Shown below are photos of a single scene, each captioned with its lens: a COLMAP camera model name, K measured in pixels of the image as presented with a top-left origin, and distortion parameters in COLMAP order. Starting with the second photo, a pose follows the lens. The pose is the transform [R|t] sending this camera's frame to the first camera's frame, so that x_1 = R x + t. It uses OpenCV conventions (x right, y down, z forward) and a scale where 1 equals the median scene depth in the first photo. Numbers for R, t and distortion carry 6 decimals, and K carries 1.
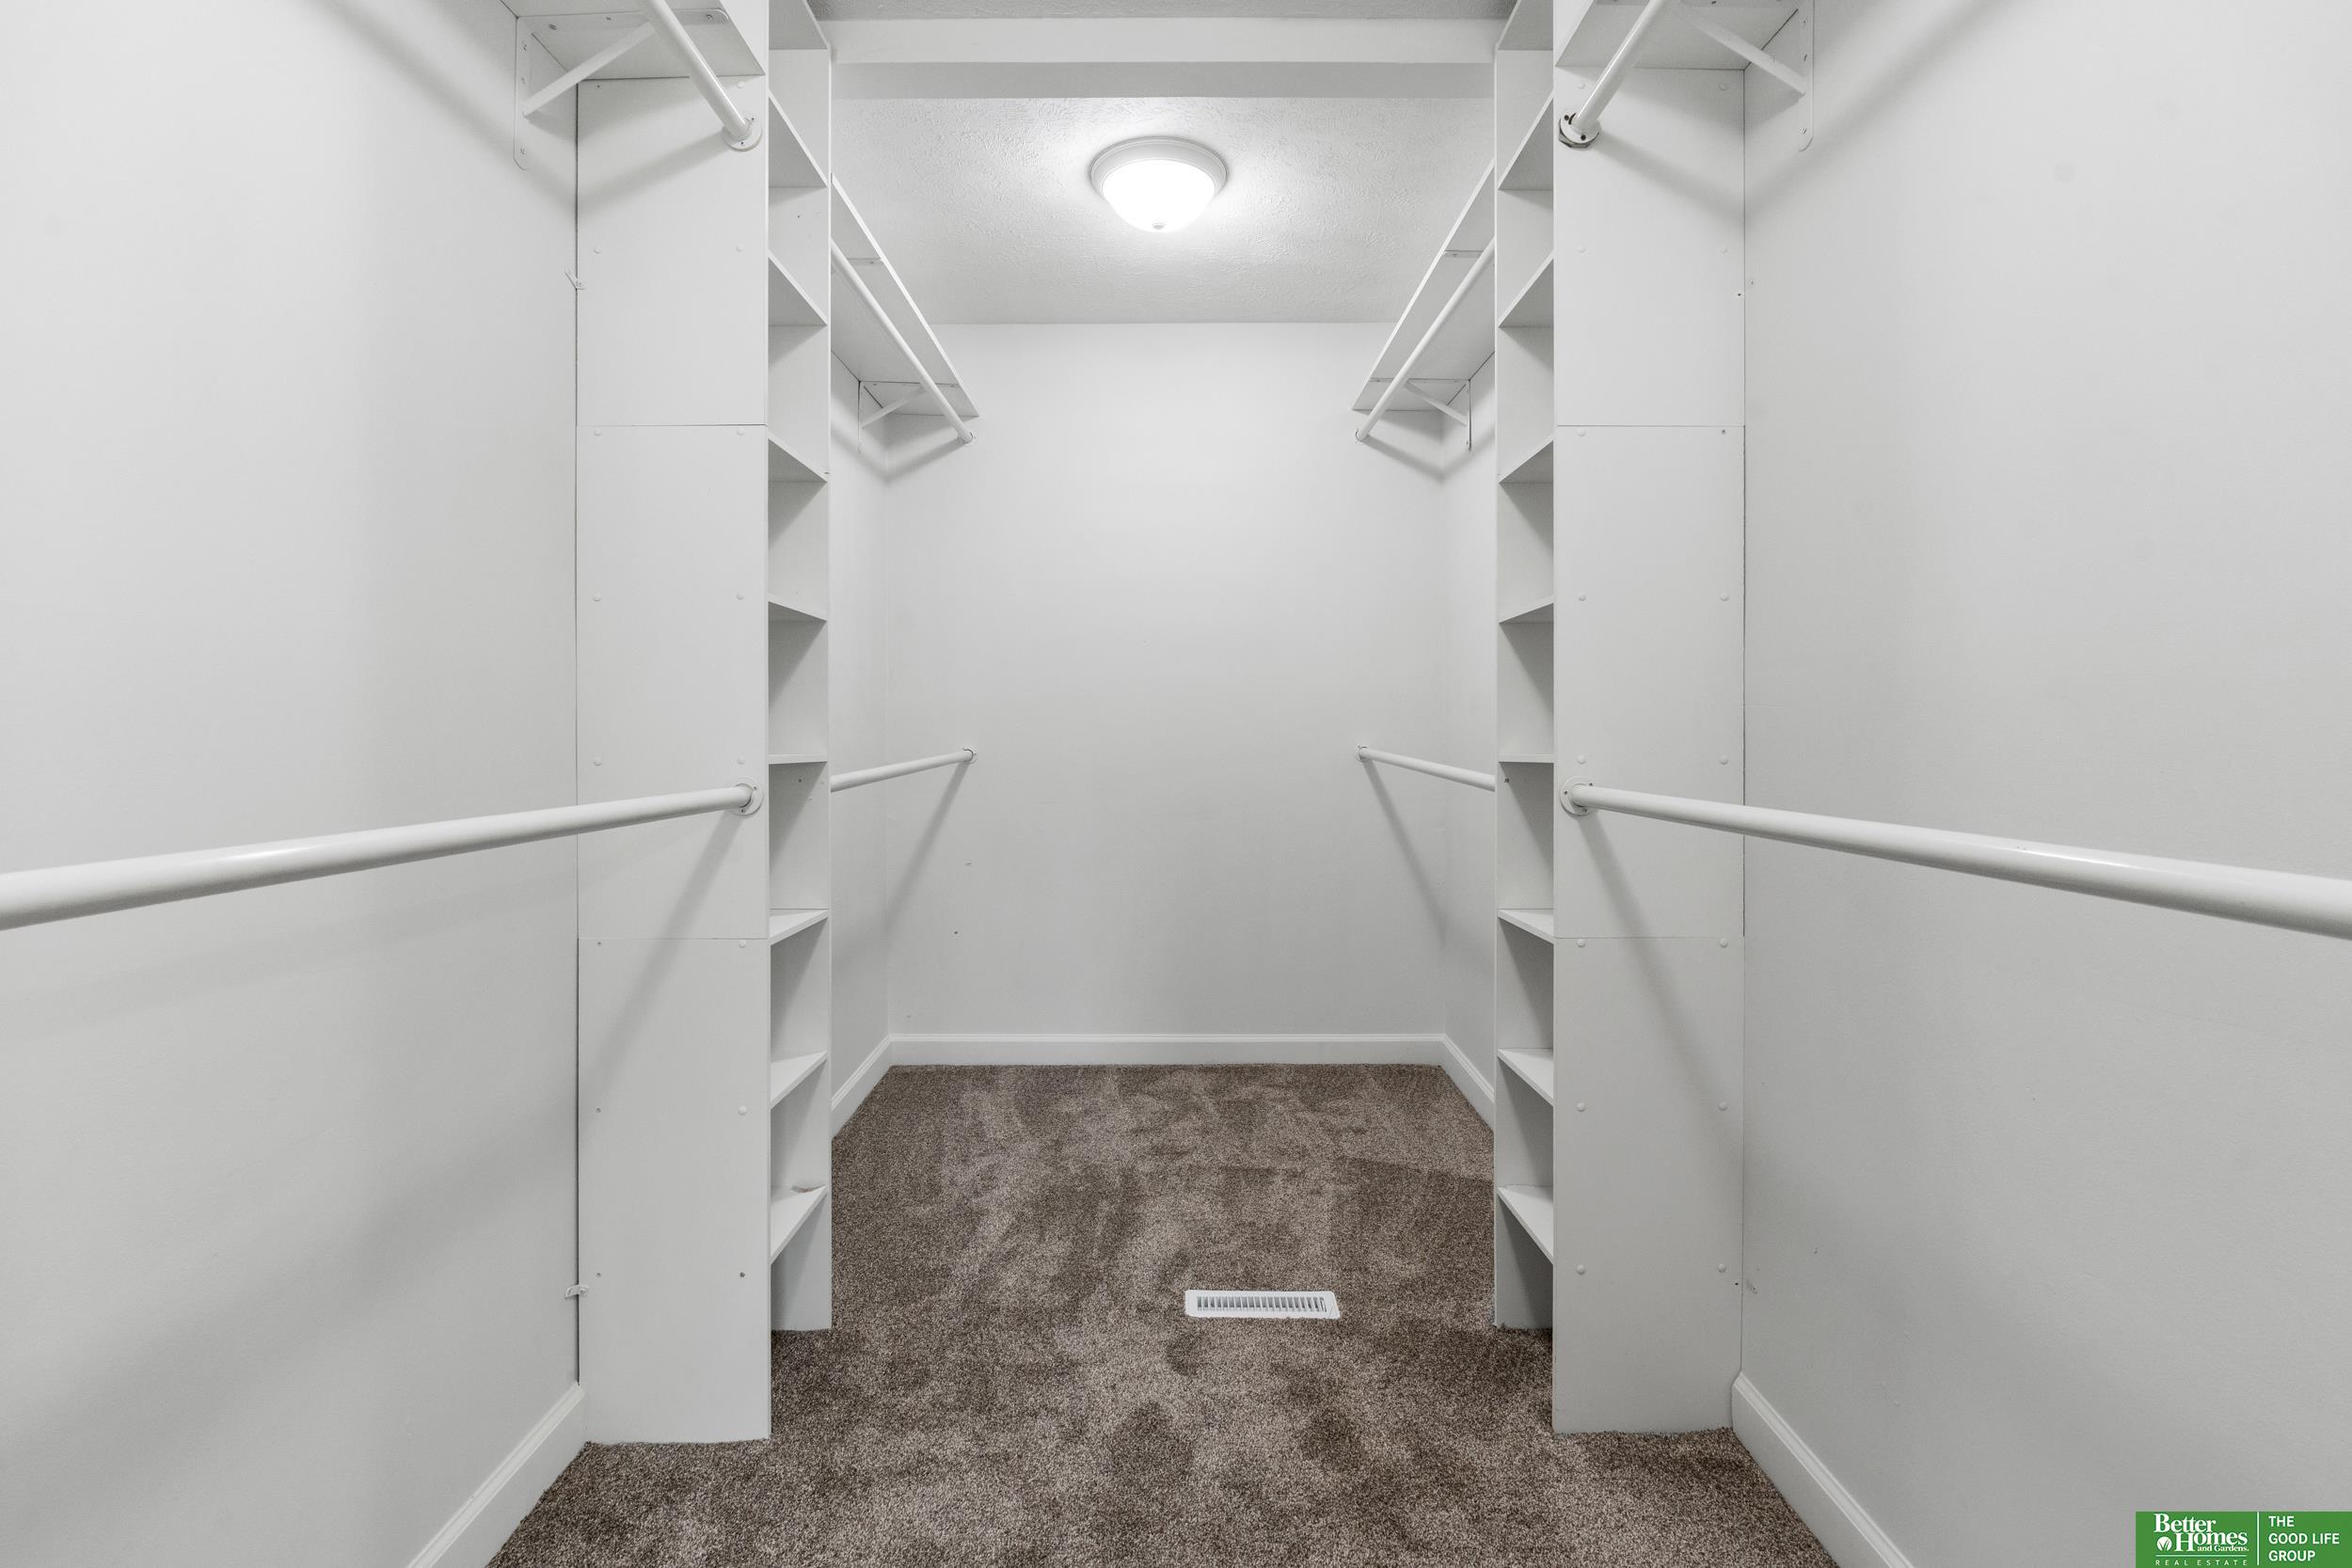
lens RADIAL K [[1047.4, 0, 1172.9], [0, 1047.4, 721.4], [0, 0, 1]] dist [-0.005467, 0.000595]
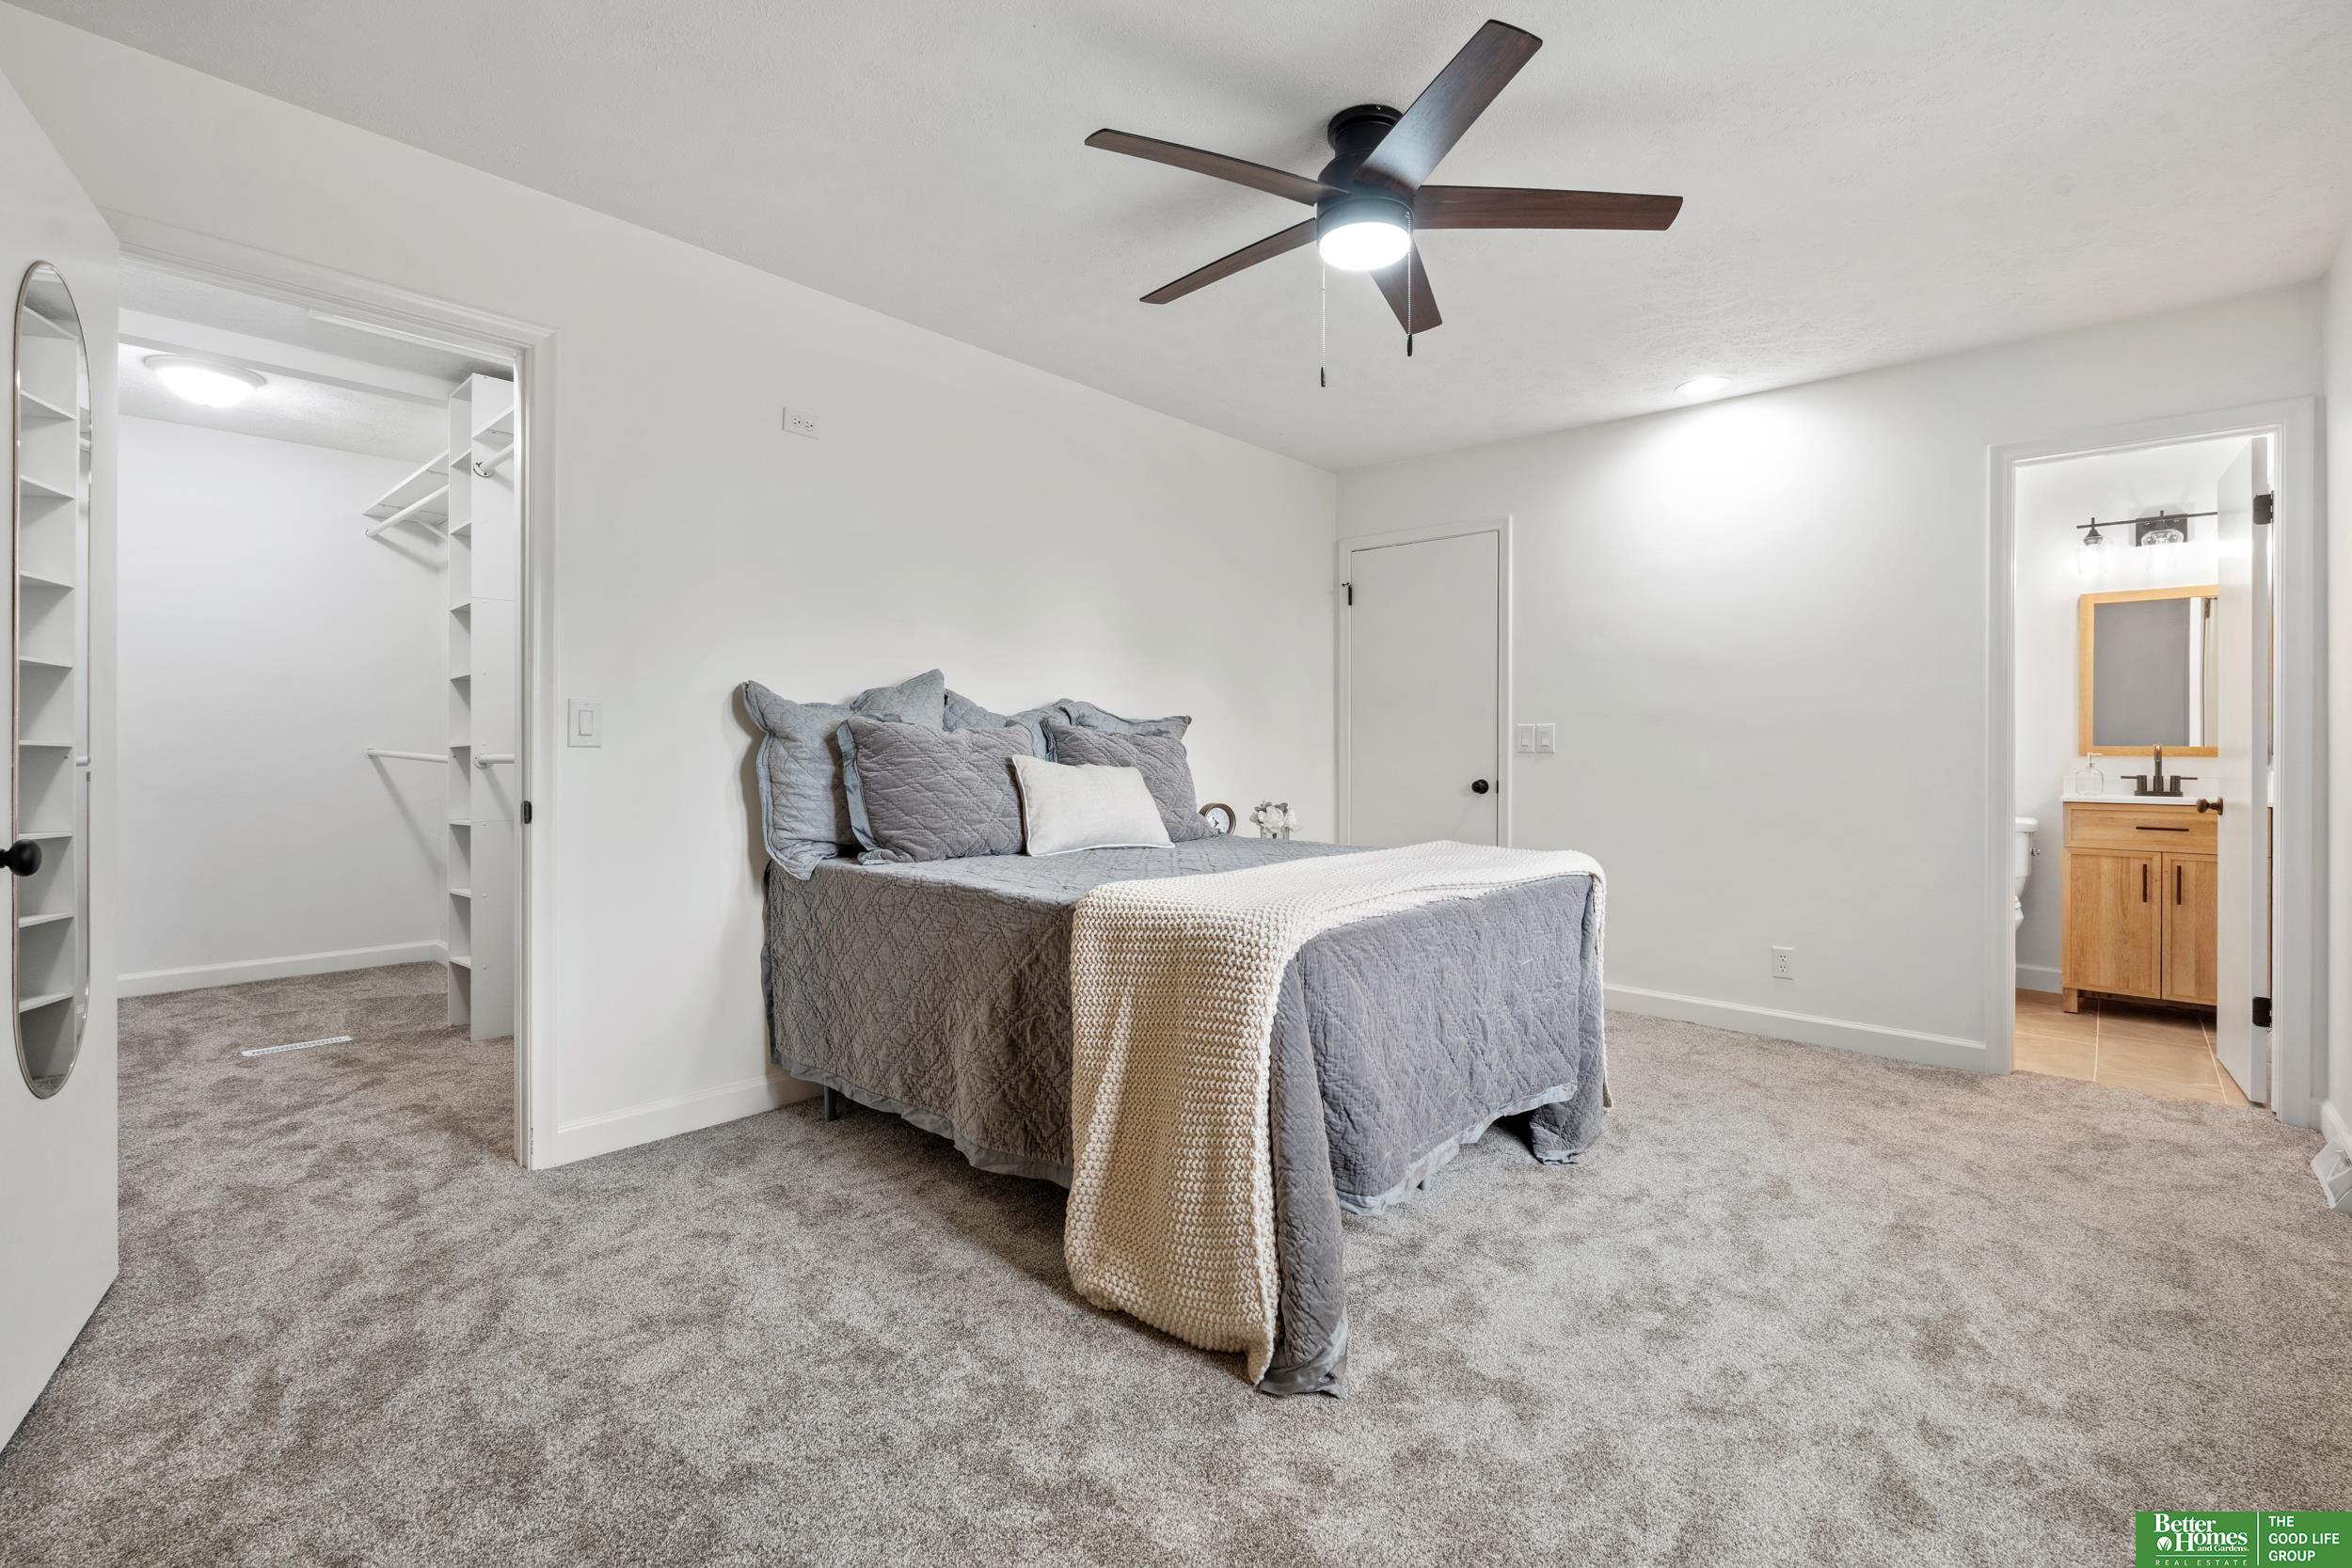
lens RADIAL K [[1062.3, 0, 1179.1], [0, 1062.3, 746.5], [0, 0, 1]] dist [-0.002864, -0.000103]
pose [[0.679729, 0.003528, 0.733455, -0.196363], [-0.001793, 0.999993, -0.003148, 0.032711], [-0.733461, 0.000824, 0.679731, -1.184346]]
